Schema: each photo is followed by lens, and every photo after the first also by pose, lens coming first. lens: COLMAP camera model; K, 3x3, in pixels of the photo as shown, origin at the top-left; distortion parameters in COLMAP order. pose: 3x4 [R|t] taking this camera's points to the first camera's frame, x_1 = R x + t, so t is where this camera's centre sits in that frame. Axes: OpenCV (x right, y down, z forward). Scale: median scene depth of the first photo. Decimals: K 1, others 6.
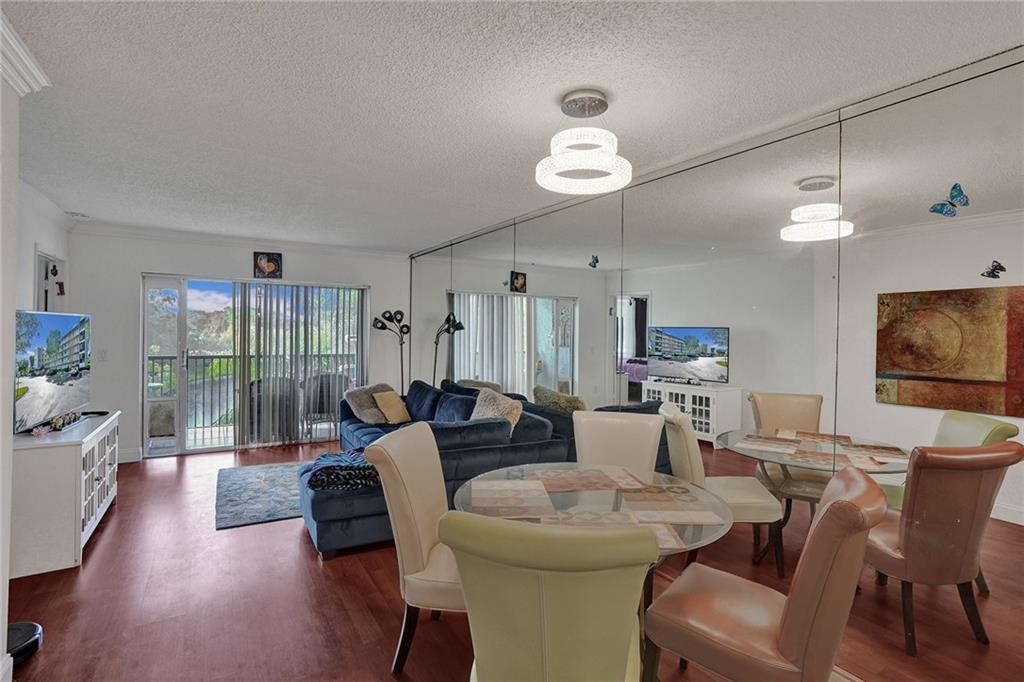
lens RADIAL K [[497.9, 0, 514.9], [0, 497.9, 330.4], [0, 0, 1]] dist [-0.052518, 0.032037]
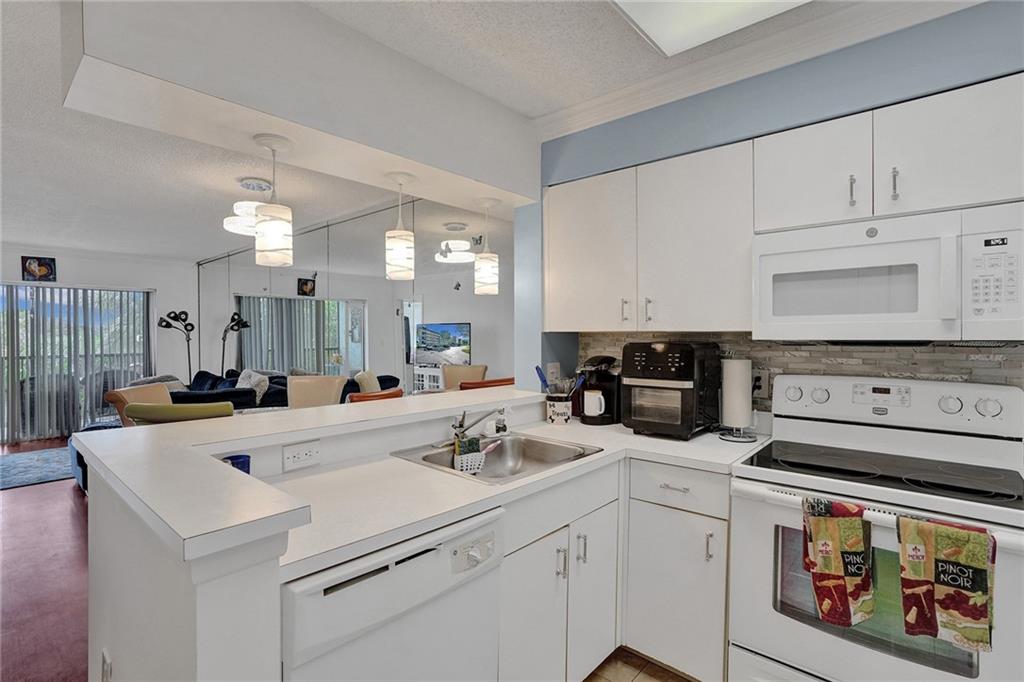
lens RADIAL K [[487.7, 0, 517.1], [0, 487.7, 337.8], [0, 0, 1]] dist [-0.053586, 0.027727]
pose [[0.953541, -0.018089, 0.300720, 0.214175], [0.015377, 0.999817, 0.011380, 0.026679], [-0.300871, -0.006227, 0.953645, -0.365106]]
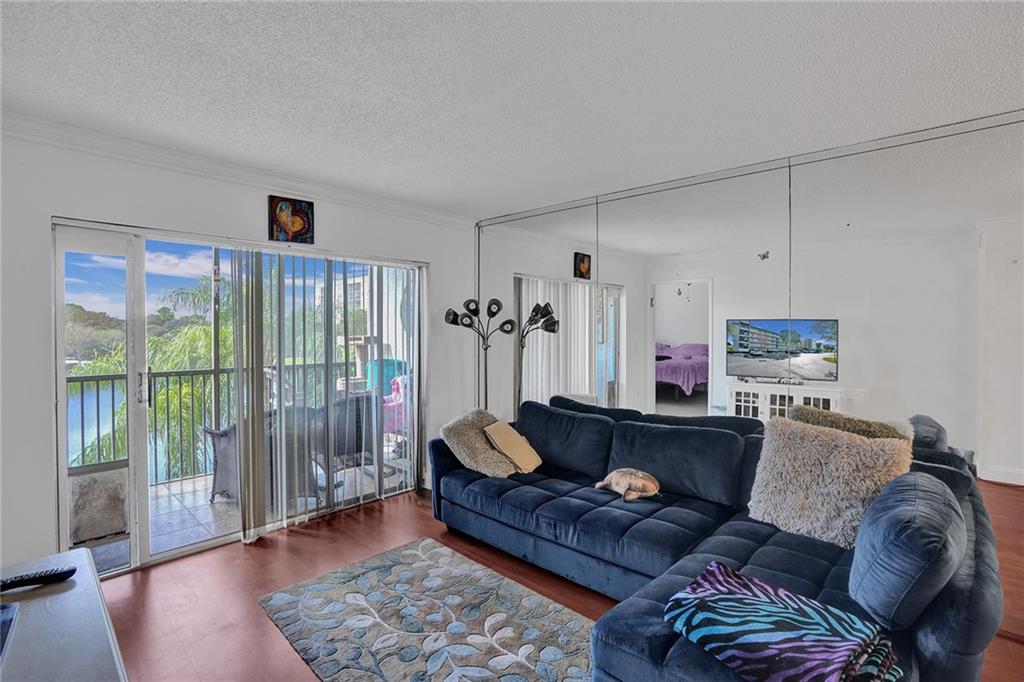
lens RADIAL K [[471.9, 0, 519.9], [0, 471.9, 331.8], [0, 0, 1]] dist [-0.069984, 0.024009]
pose [[0.958938, -0.016366, 0.283142, -0.484005], [0.013175, 0.999826, 0.013169, -0.003845], [-0.283309, -0.008898, 0.958987, 0.472947]]
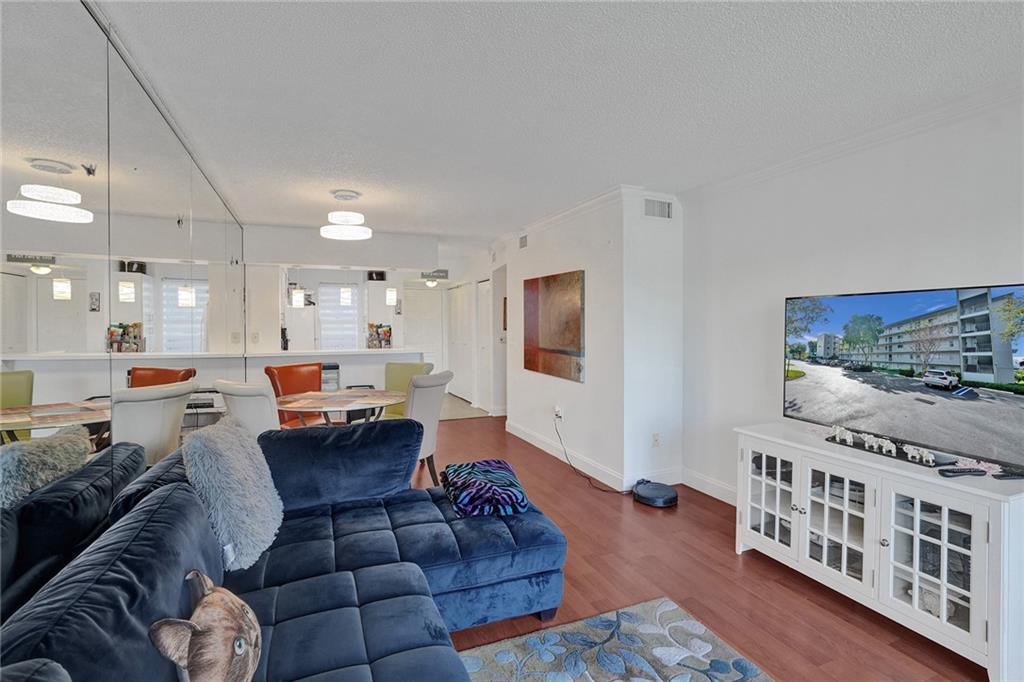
lens RADIAL K [[490.1, 0, 516.8], [0, 490.1, 328.5], [0, 0, 1]] dist [-0.055456, 0.029505]
pose [[-0.990022, -0.018740, 0.139659, -0.349709], [-0.017448, 0.999793, 0.010465, 0.015812], [-0.139826, 0.007924, -0.990144, 1.250036]]
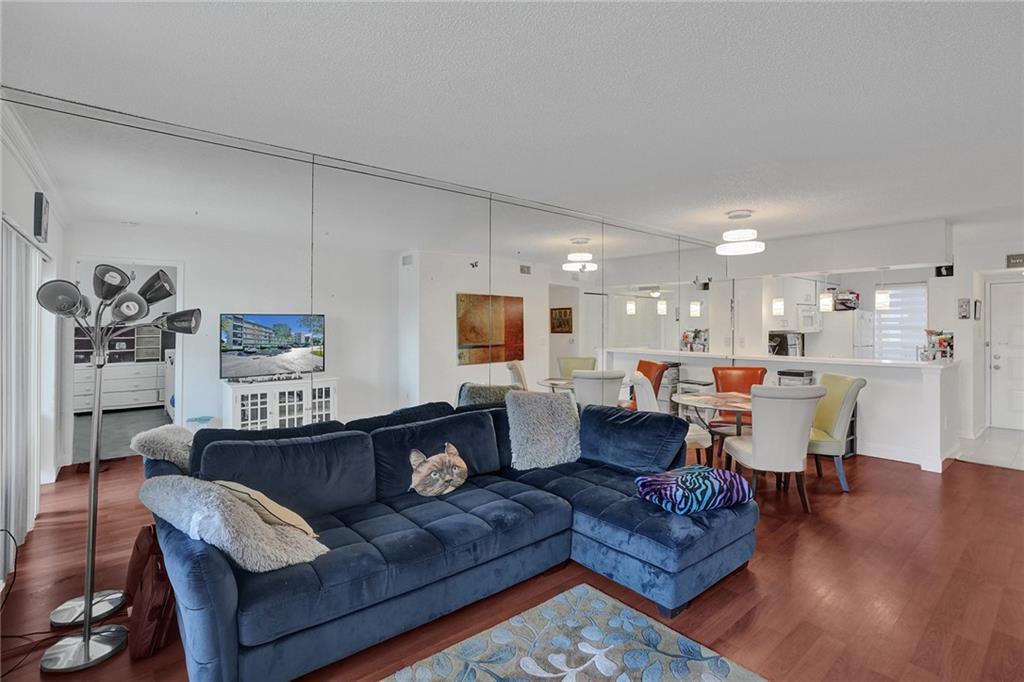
lens RADIAL K [[490.1, 0, 516.8], [0, 490.1, 328.5], [0, 0, 1]] dist [-0.055456, 0.029505]
pose [[-0.155725, -0.022669, 0.987540, -0.781026], [-0.004873, 0.999742, 0.022181, -0.004212], [-0.987788, -0.001358, -0.155795, 1.011330]]
